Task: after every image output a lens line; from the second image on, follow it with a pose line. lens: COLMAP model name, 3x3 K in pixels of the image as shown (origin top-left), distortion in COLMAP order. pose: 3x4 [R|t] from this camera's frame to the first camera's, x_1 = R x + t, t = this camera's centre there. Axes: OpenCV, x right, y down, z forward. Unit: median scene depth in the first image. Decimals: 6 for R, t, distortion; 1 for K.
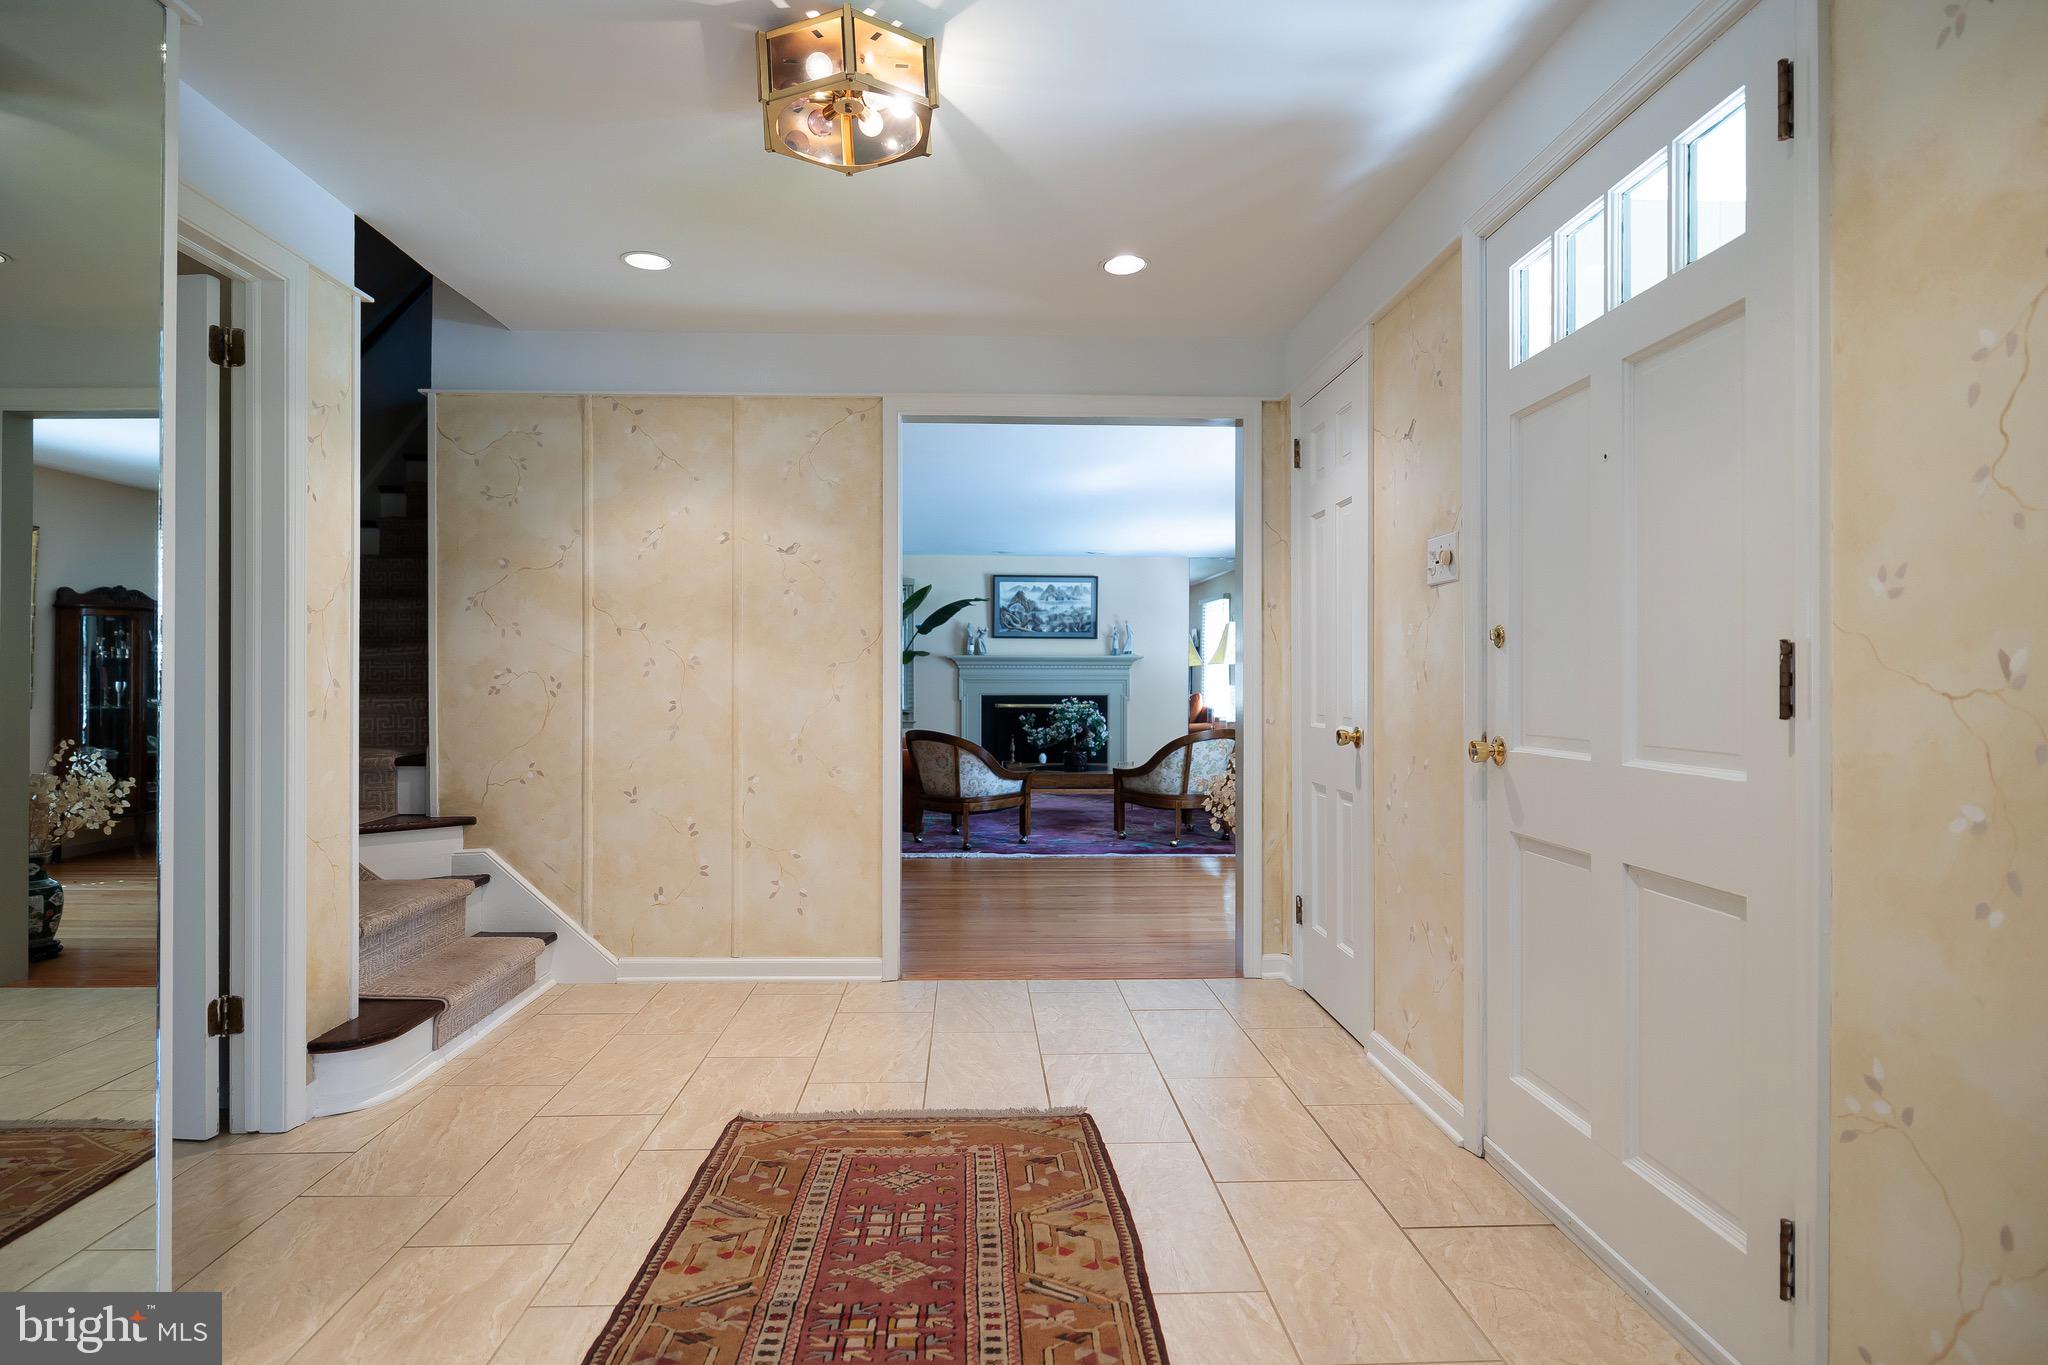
lens RADIAL K [[1099.0, 0, 1024.0], [0, 1099.0, 682.5], [0, 0, 1]] dist [0.000216, 0.000001]
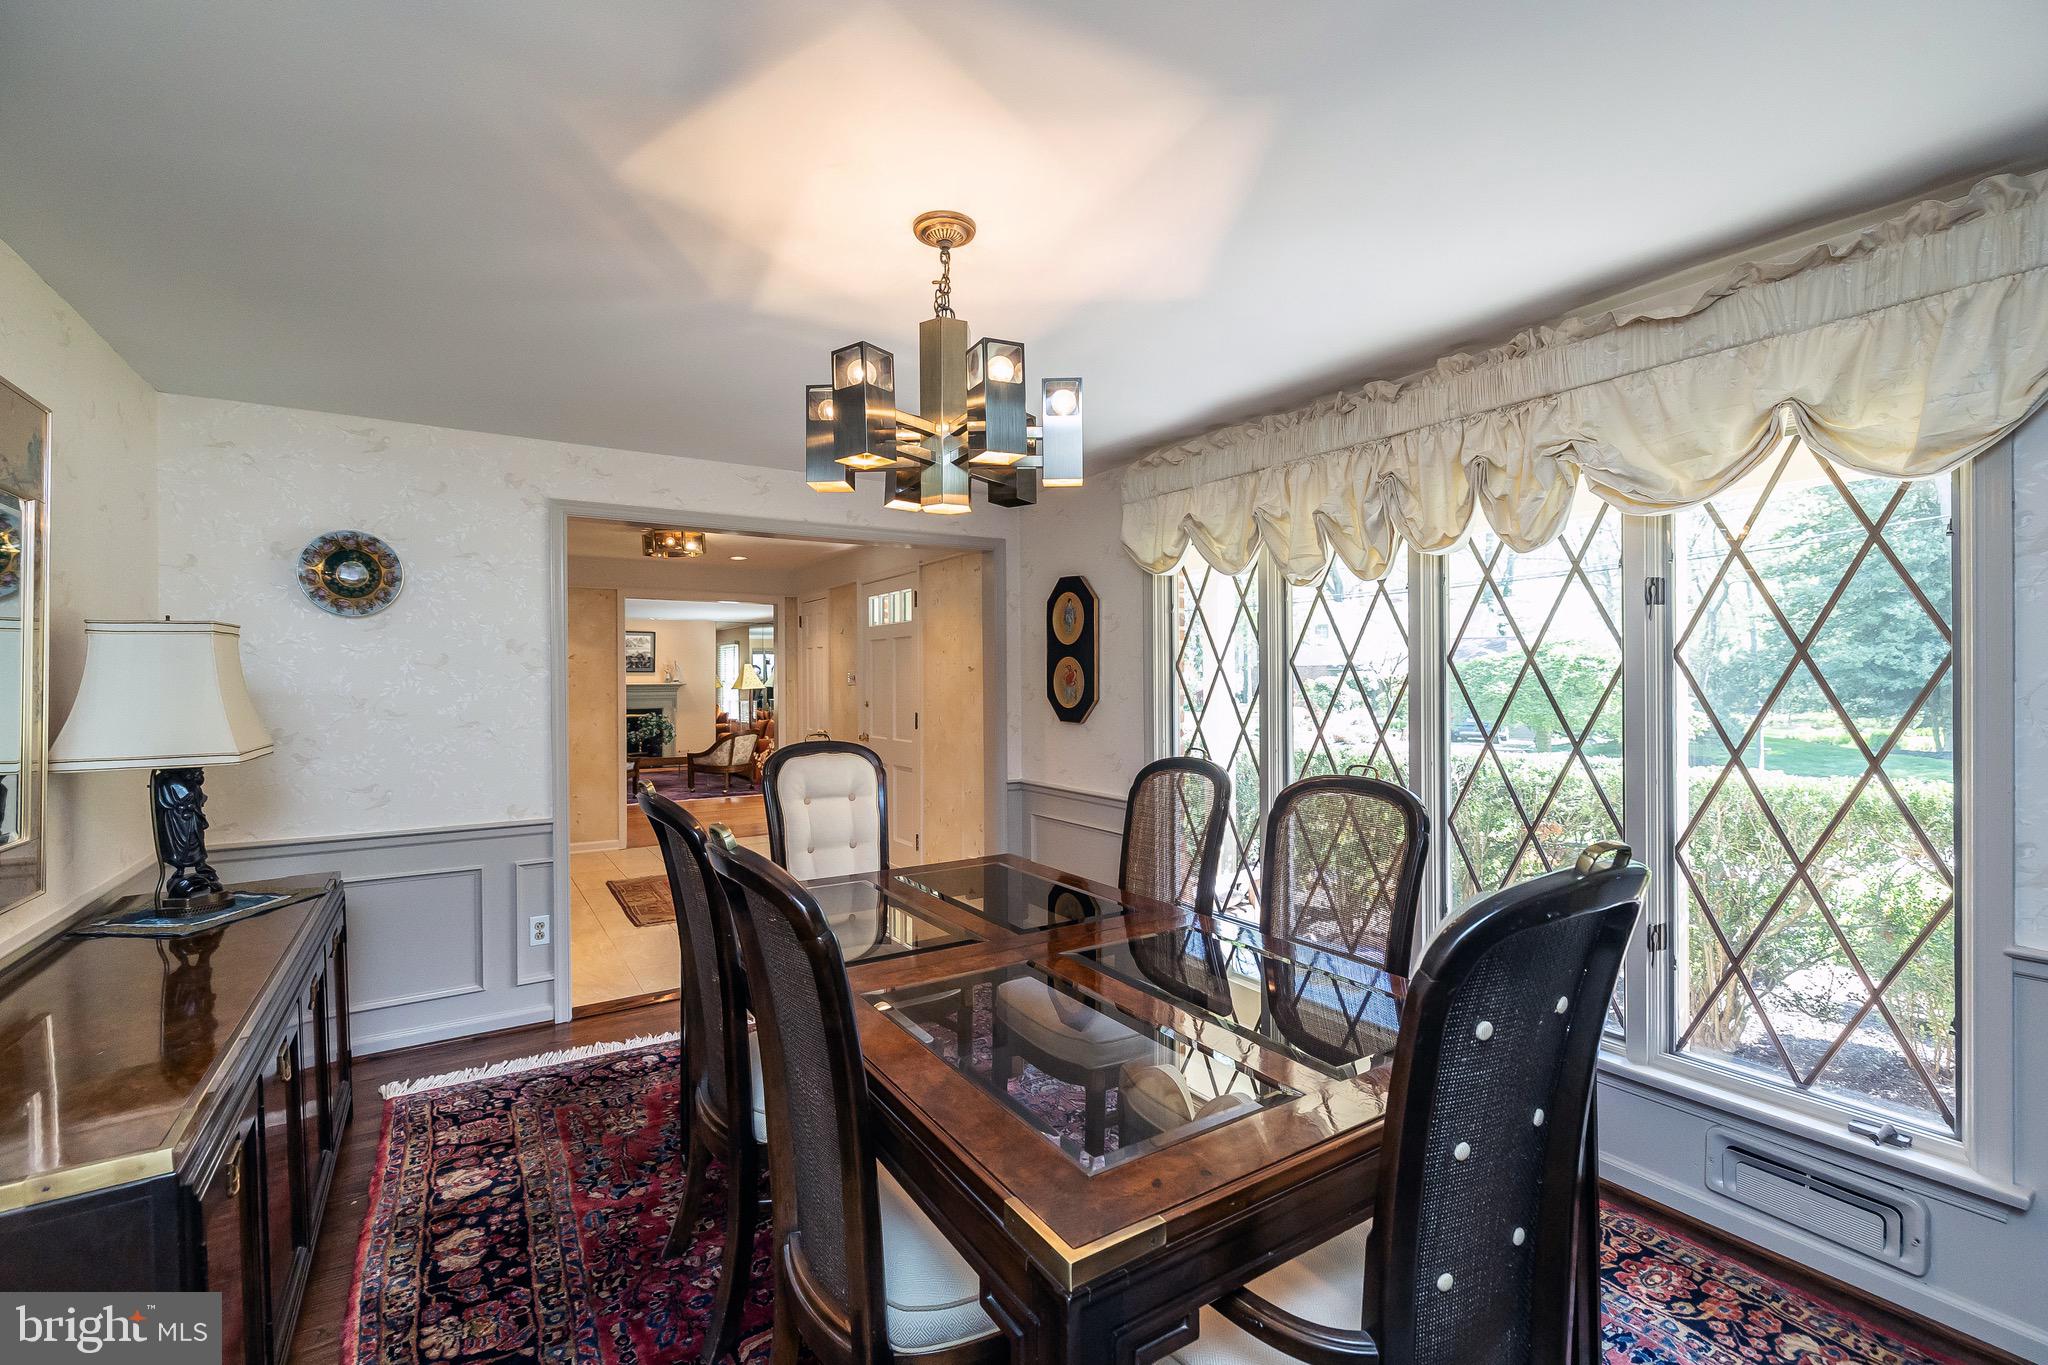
lens RADIAL K [[880.9, 0, 1024.0], [0, 880.9, 682.5], [0, 0, 1]] dist [-0.000098, 0.000001]
pose [[0.864058, -0.004515, 0.503373, -0.118301], [0.005299, 0.999986, -0.000127, -0.024063], [-0.503365, 0.002777, 0.864069, -0.363813]]
